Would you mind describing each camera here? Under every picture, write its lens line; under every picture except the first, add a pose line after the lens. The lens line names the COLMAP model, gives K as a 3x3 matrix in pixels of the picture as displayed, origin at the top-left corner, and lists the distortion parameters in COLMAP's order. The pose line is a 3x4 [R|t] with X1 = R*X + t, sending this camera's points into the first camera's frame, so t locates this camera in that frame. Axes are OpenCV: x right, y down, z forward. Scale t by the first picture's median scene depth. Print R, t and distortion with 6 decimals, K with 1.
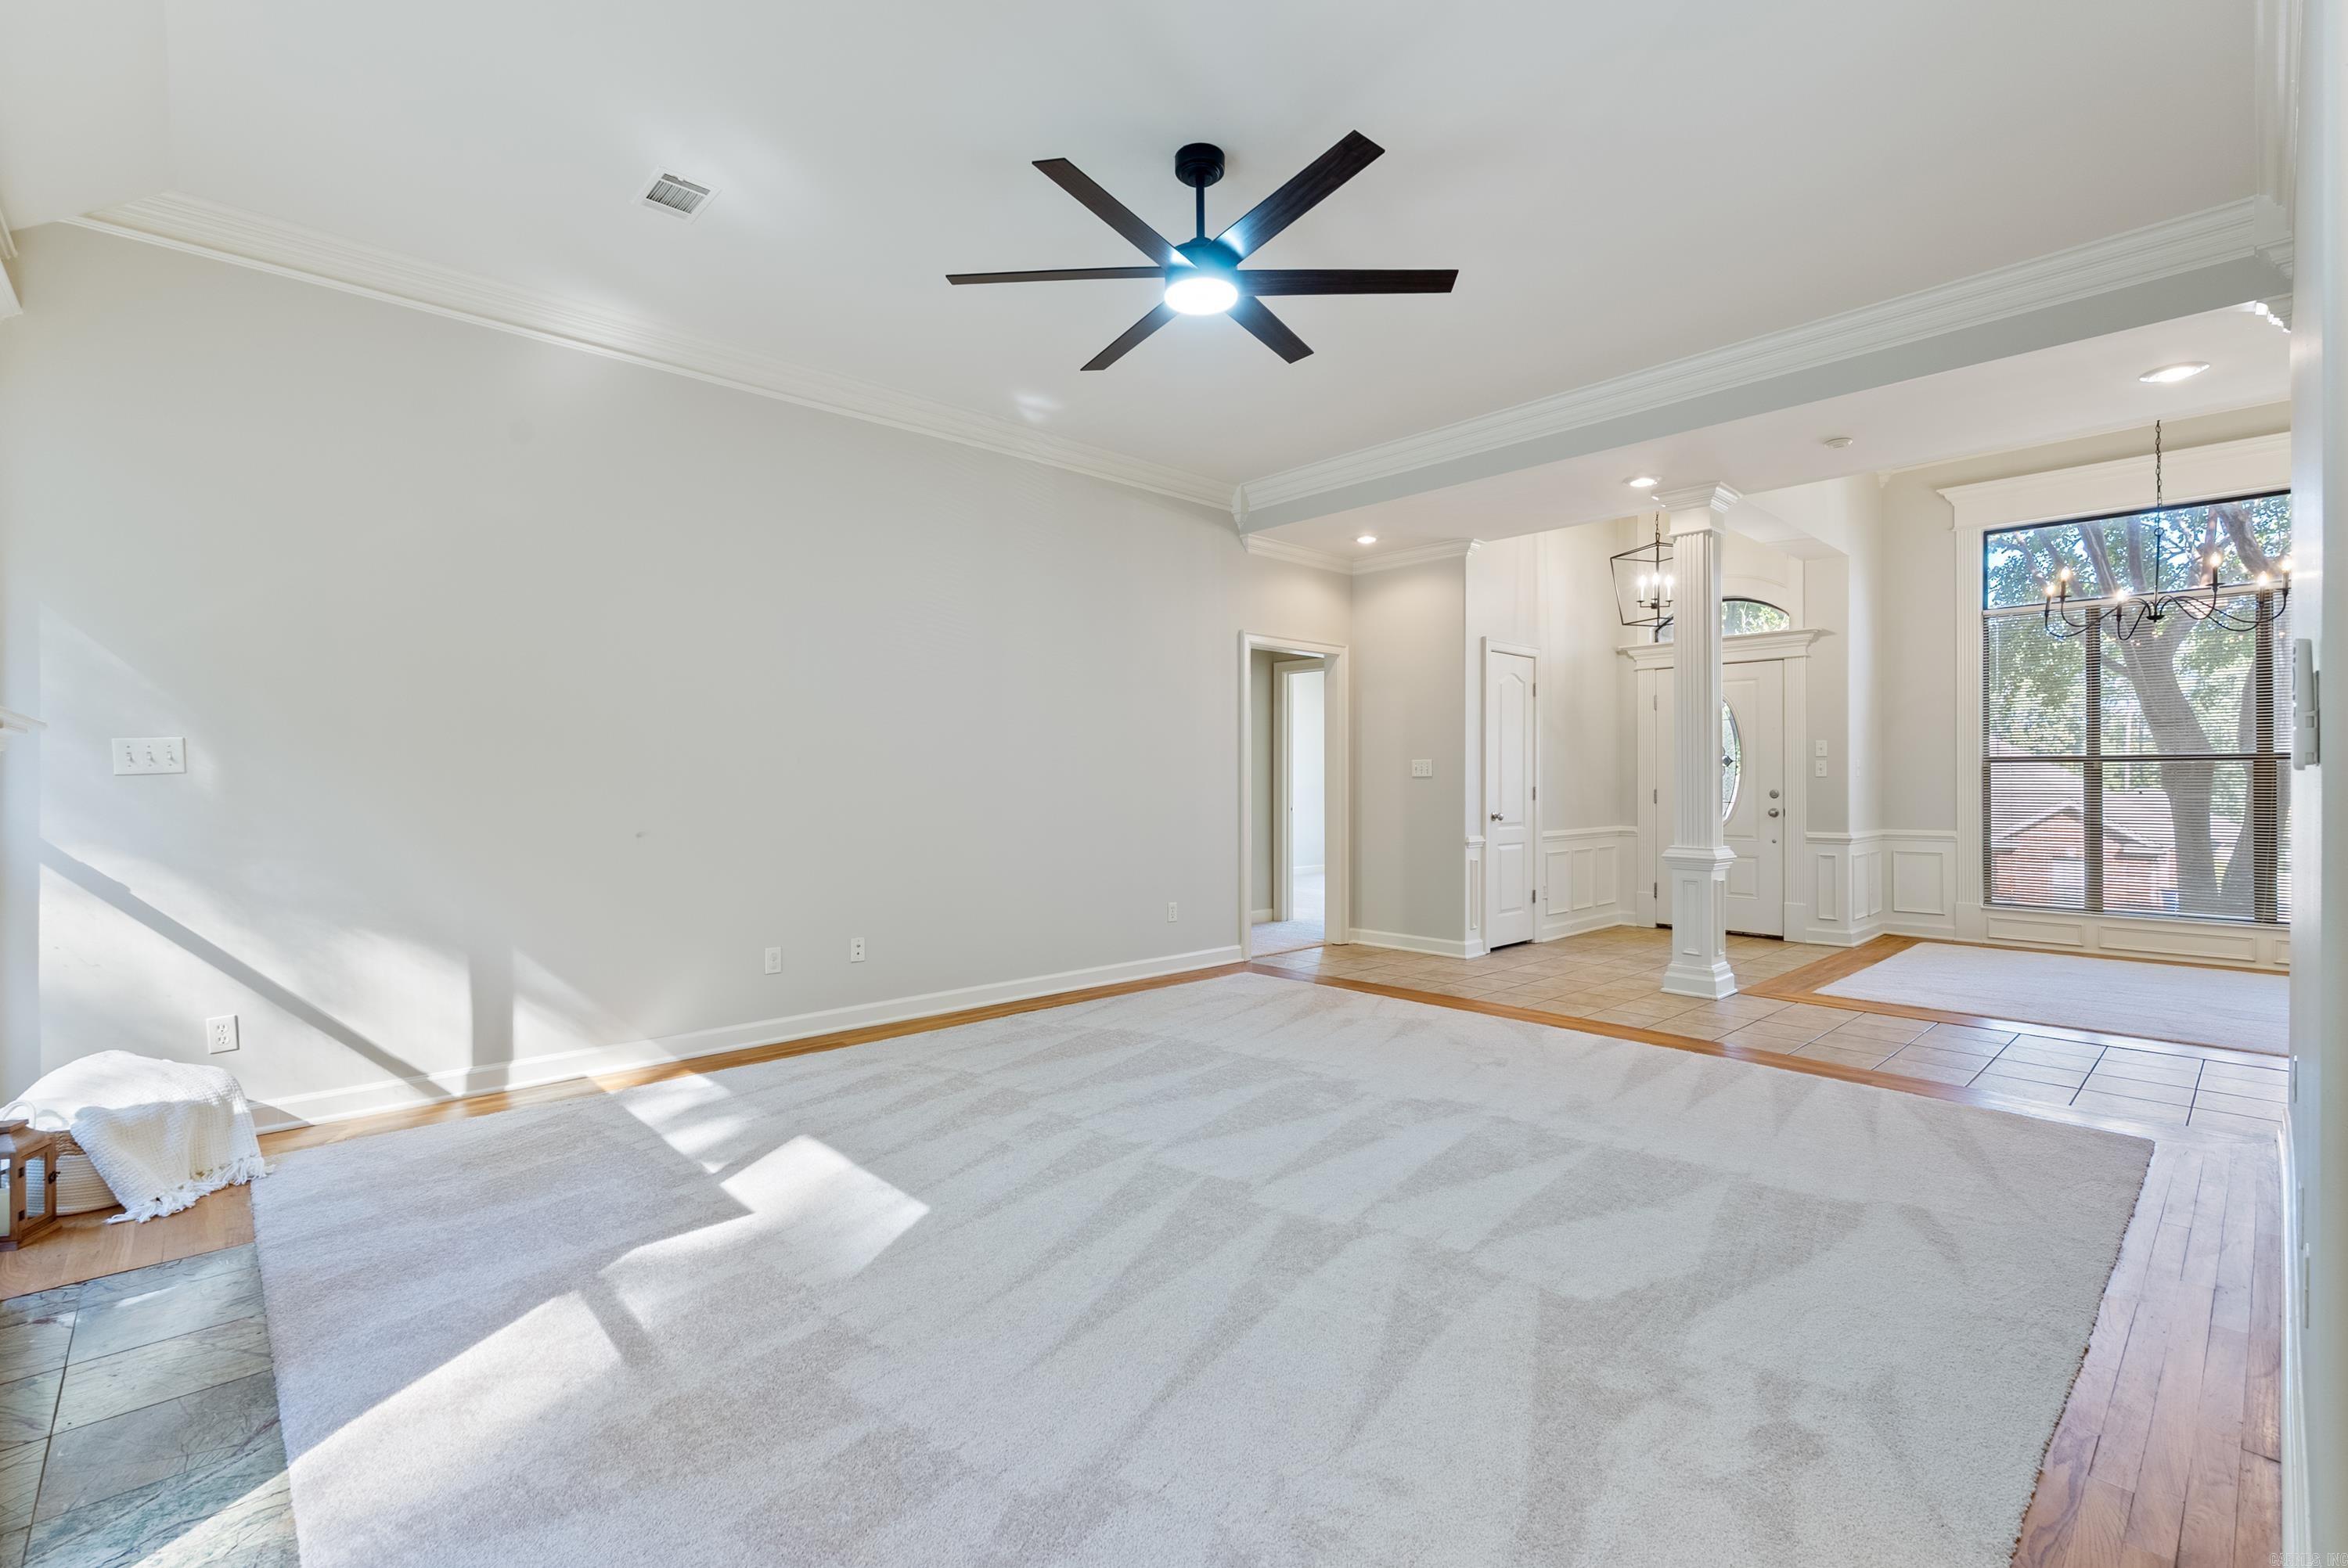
lens RADIAL K [[1039.6, 0, 1180.1], [0, 1039.6, 777.6], [0, 0, 1]] dist [-0.005946, 0.000374]
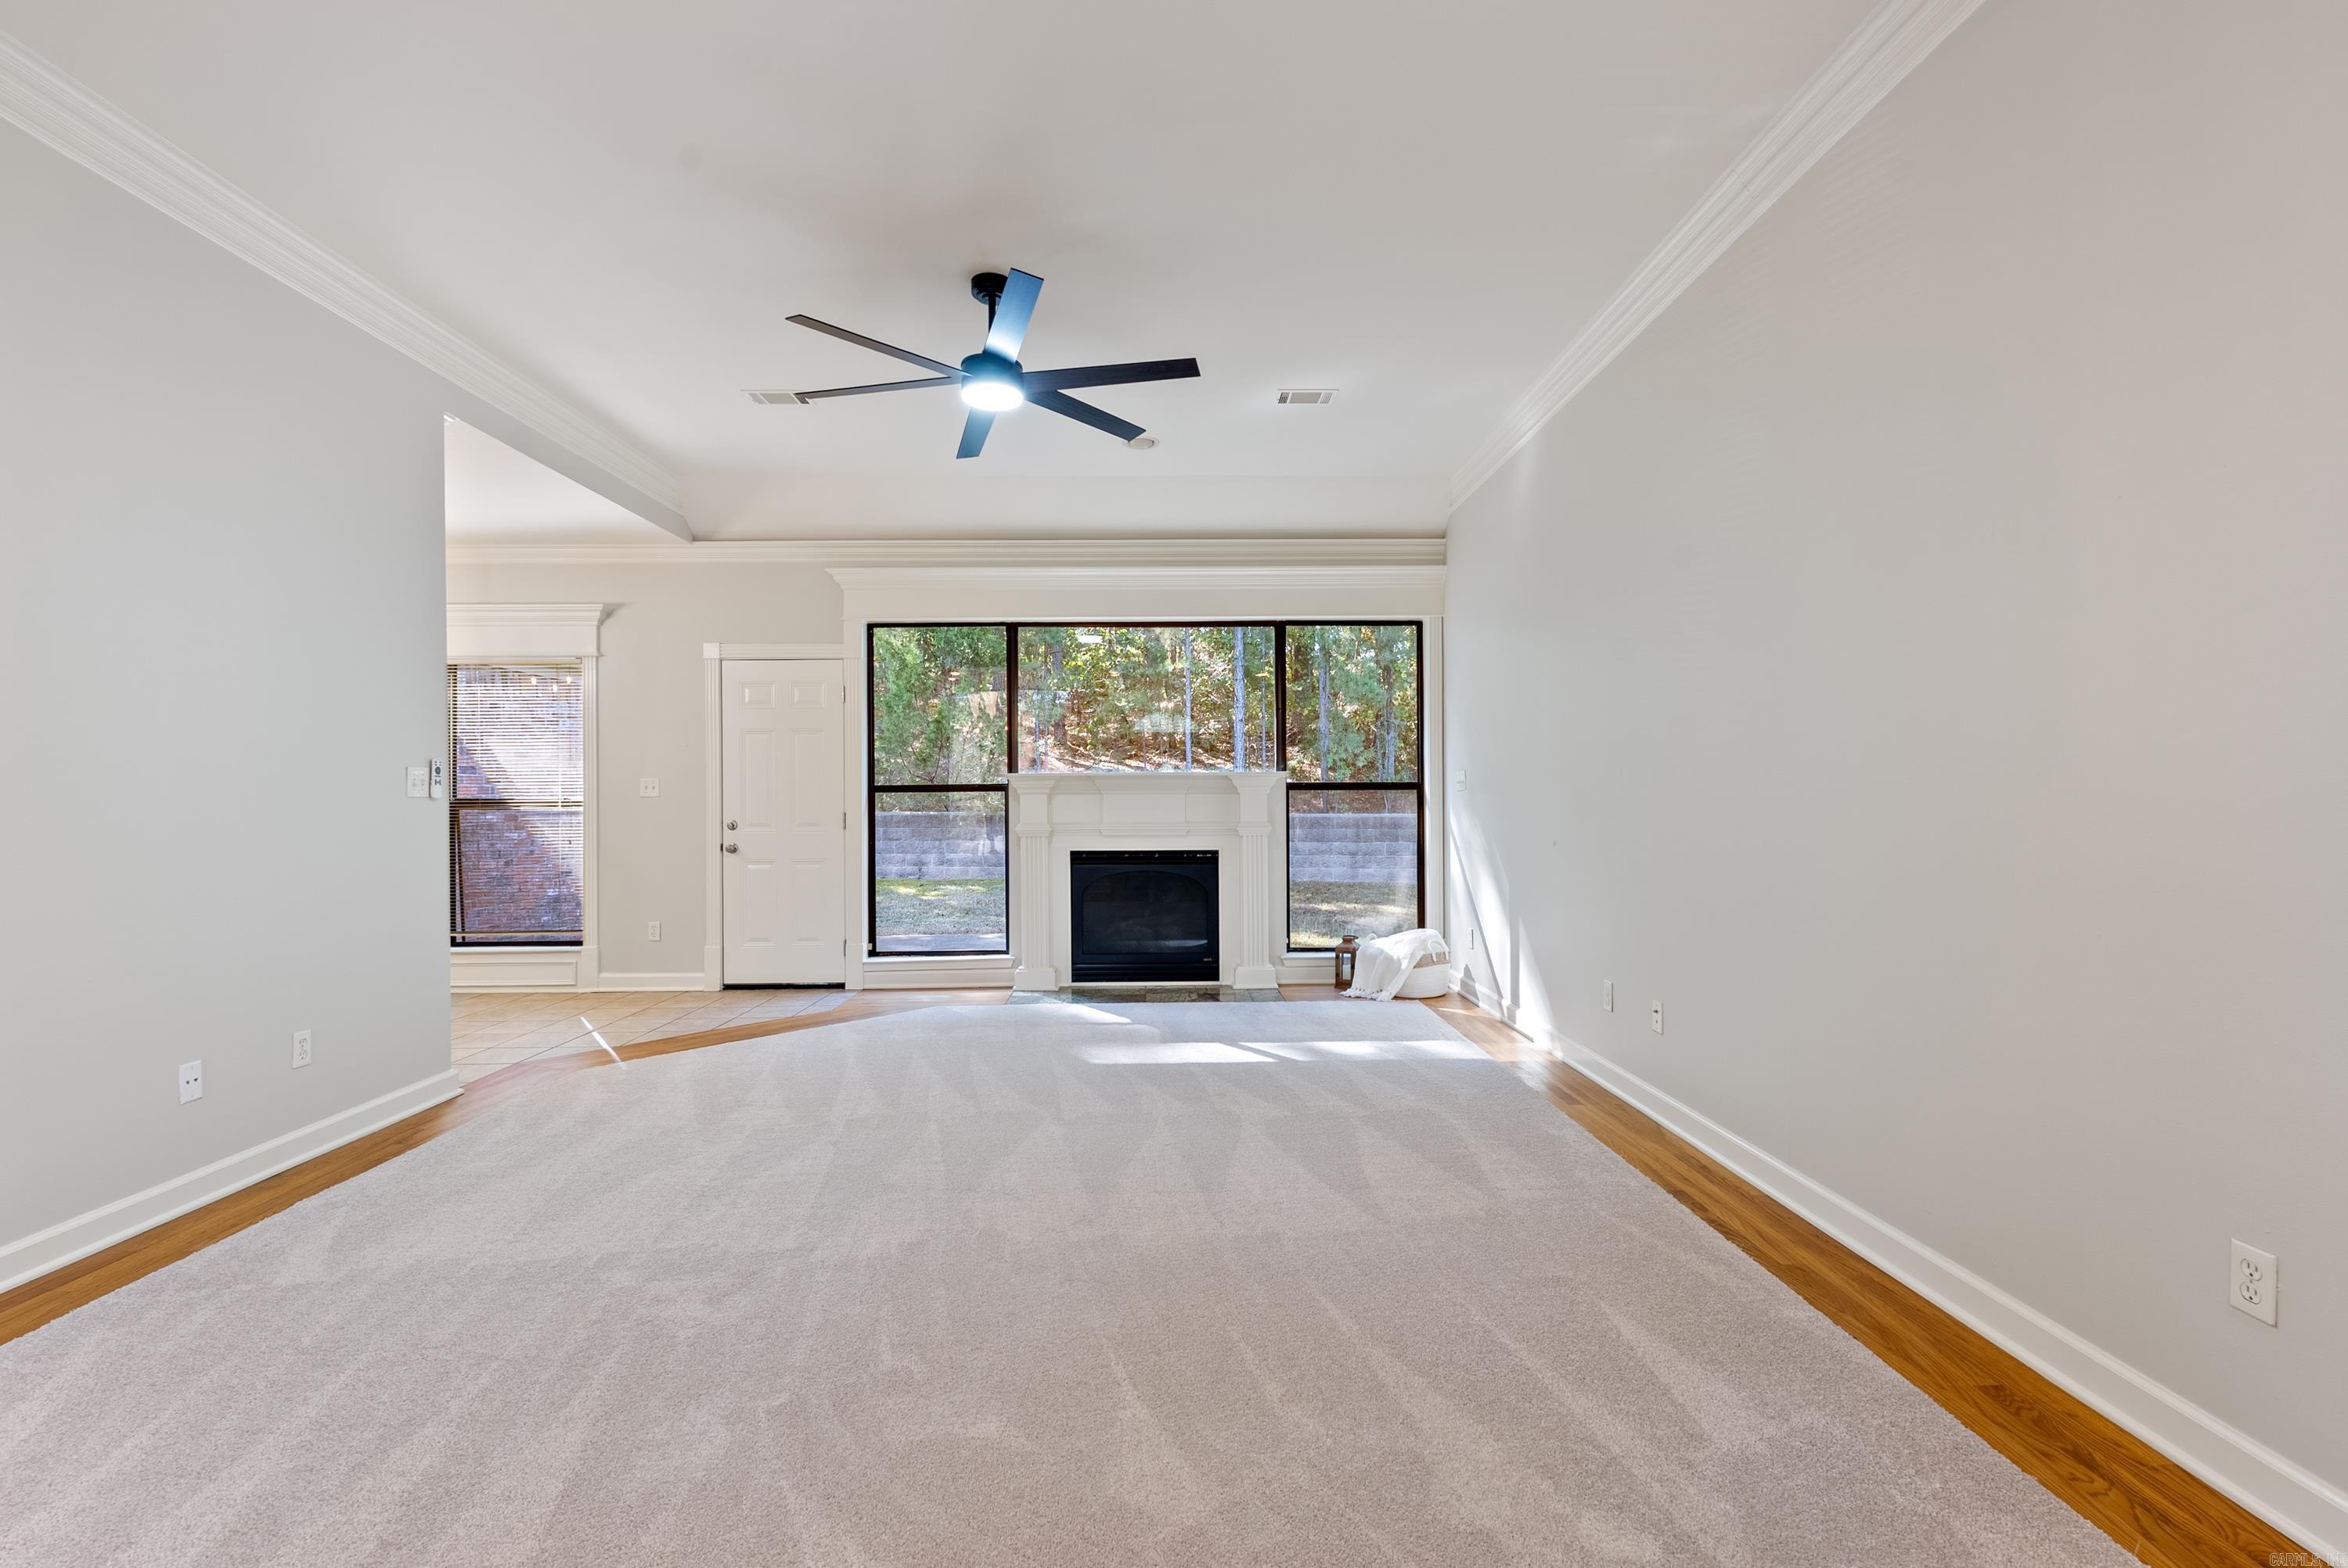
lens RADIAL K [[1039.6, 0, 1174.7], [0, 1039.6, 788.0], [0, 0, 1]] dist [-0.005946, 0.000374]
pose [[-0.667811, 0.000625, -0.744331, 0.782213], [0.006764, 0.999963, -0.005228, -0.001800], [0.744300, -0.008526, -0.667791, 1.948211]]
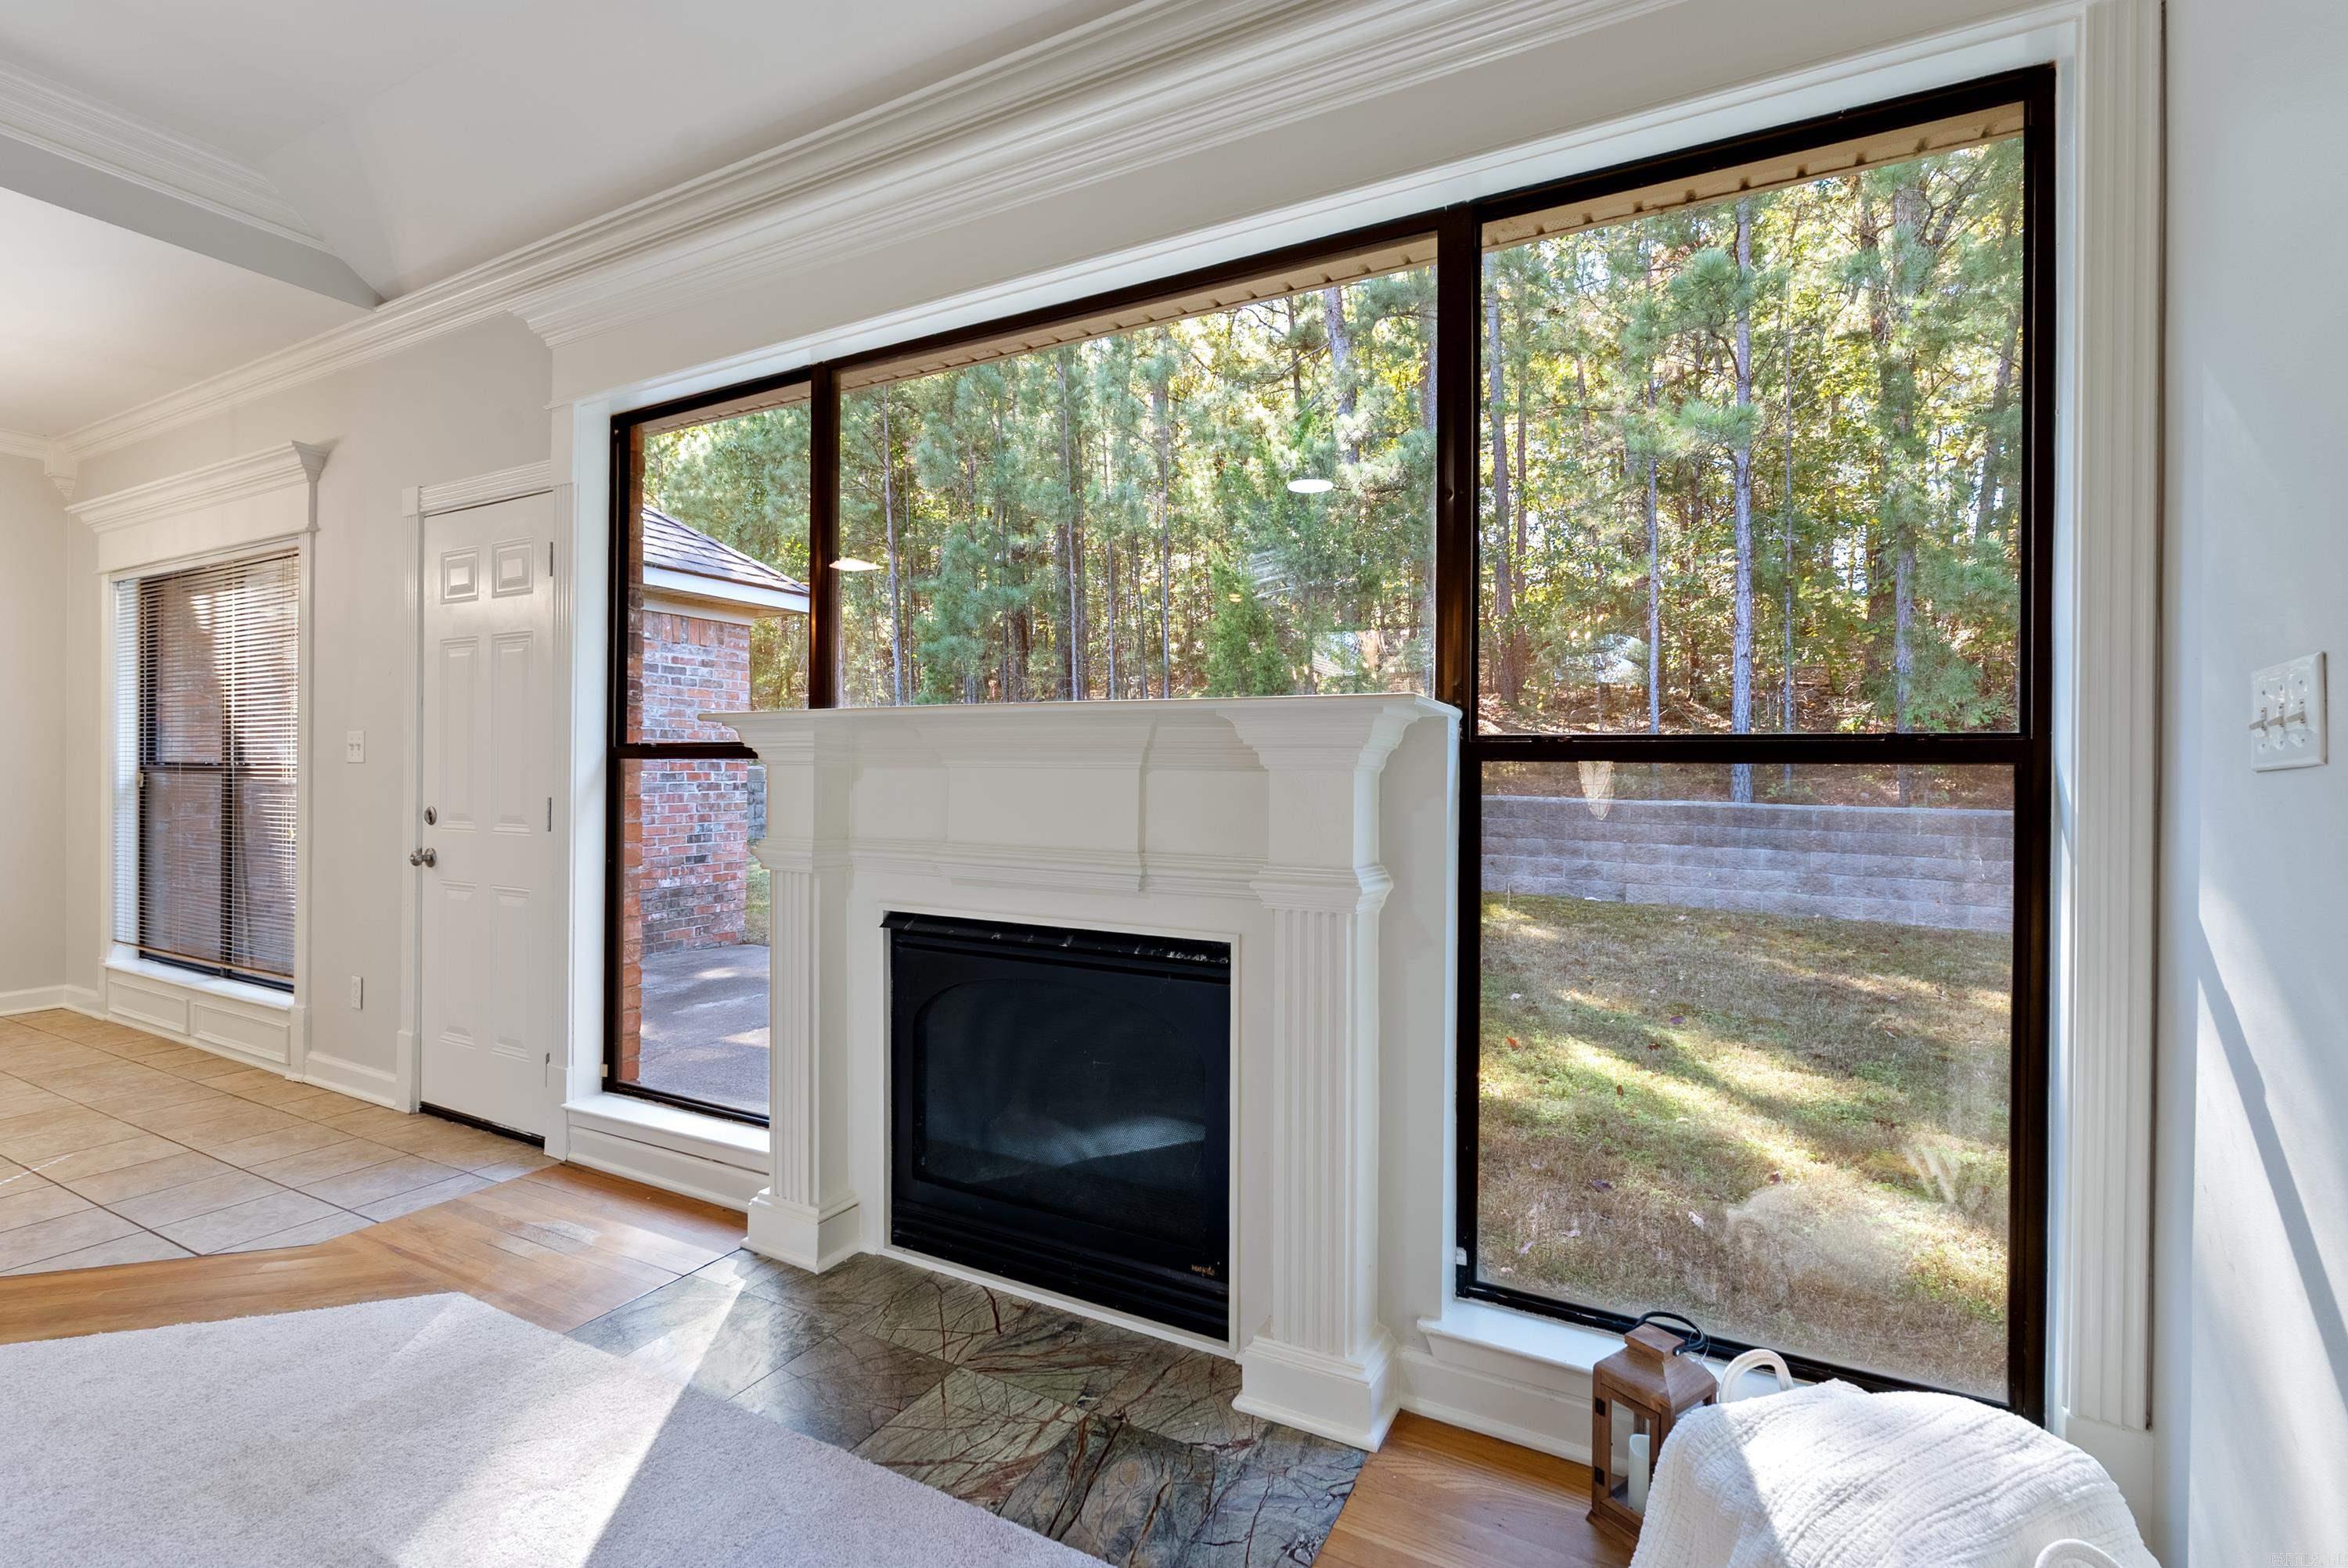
lens RADIAL K [[1039.6, 0, 1182.4], [0, 1039.6, 769.6], [0, 0, 1]] dist [-0.005946, 0.000374]
pose [[-0.945778, -0.004430, -0.324784, -0.565386], [-0.005584, 0.999981, 0.002622, -0.002237], [0.324767, 0.004294, -0.945784, 1.253916]]
